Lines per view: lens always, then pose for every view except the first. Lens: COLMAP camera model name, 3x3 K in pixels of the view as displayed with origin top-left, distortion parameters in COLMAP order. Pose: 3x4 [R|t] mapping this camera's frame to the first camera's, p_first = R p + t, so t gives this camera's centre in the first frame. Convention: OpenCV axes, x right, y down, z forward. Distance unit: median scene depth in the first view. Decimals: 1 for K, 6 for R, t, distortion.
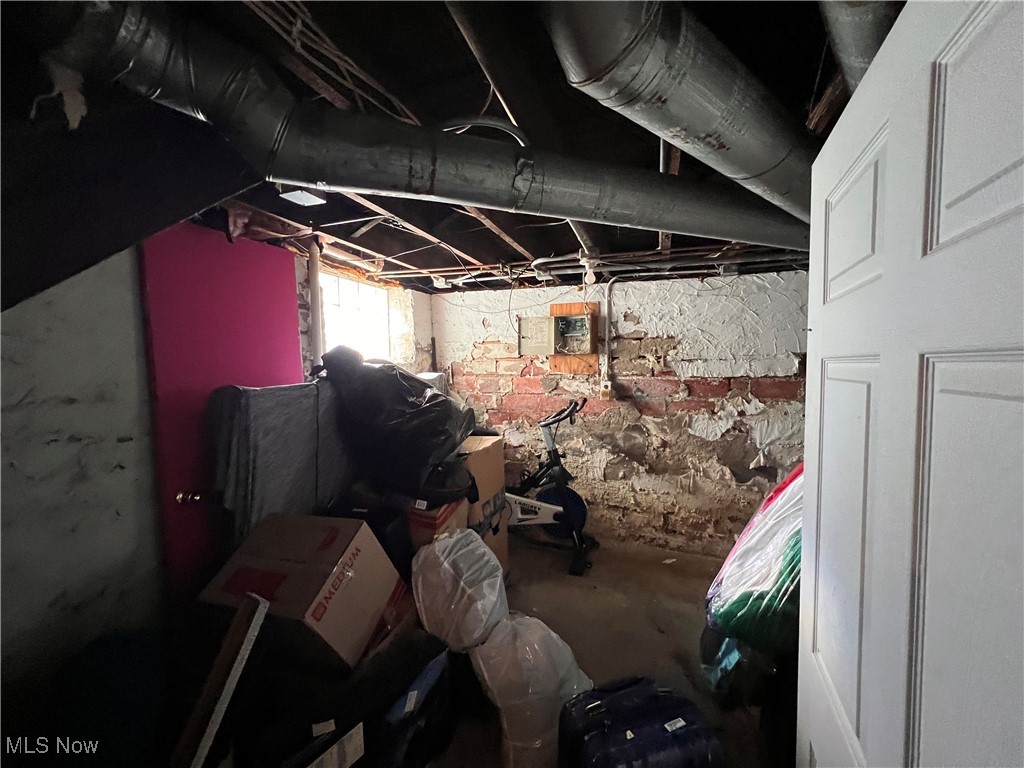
lens RADIAL K [[408.8, 0, 512.3], [0, 408.8, 381.4], [0, 0, 1]] dist [-0.002745, 0.000861]
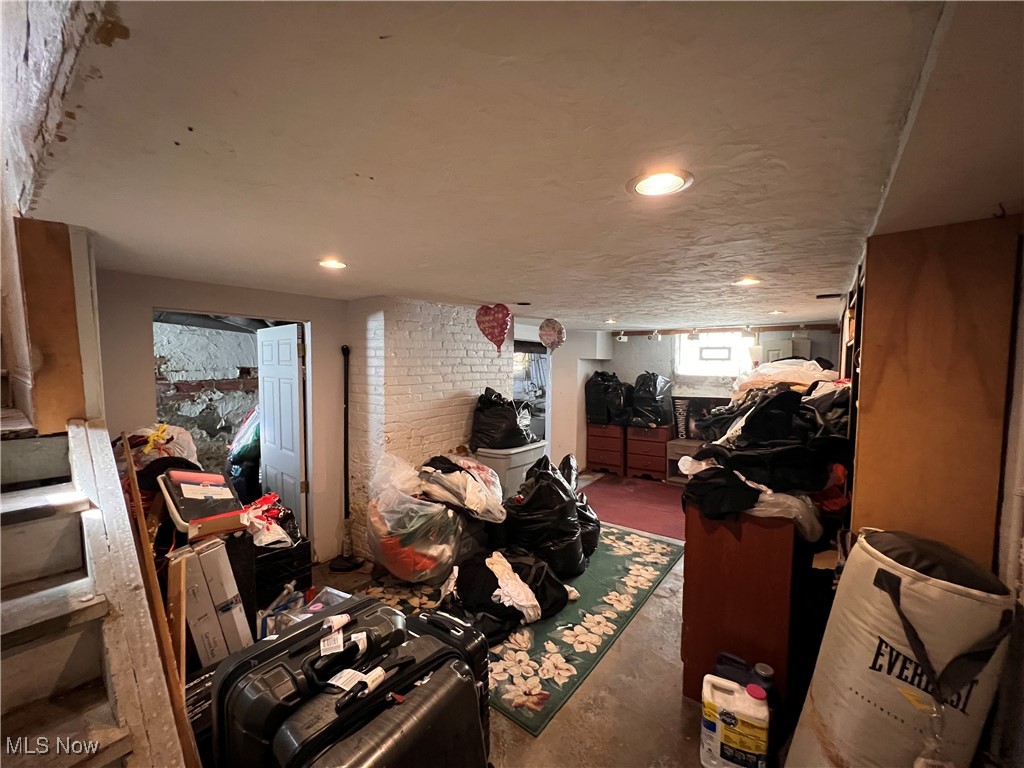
lens RADIAL K [[408.8, 0, 515.0], [0, 408.8, 384.4], [0, 0, 1]] dist [-0.002745, 0.000861]
pose [[0.299234, -0.042924, 0.953214, -0.773571], [0.034194, 0.998828, 0.034244, -0.006488], [-0.953567, 0.022347, 0.300351, -0.855312]]
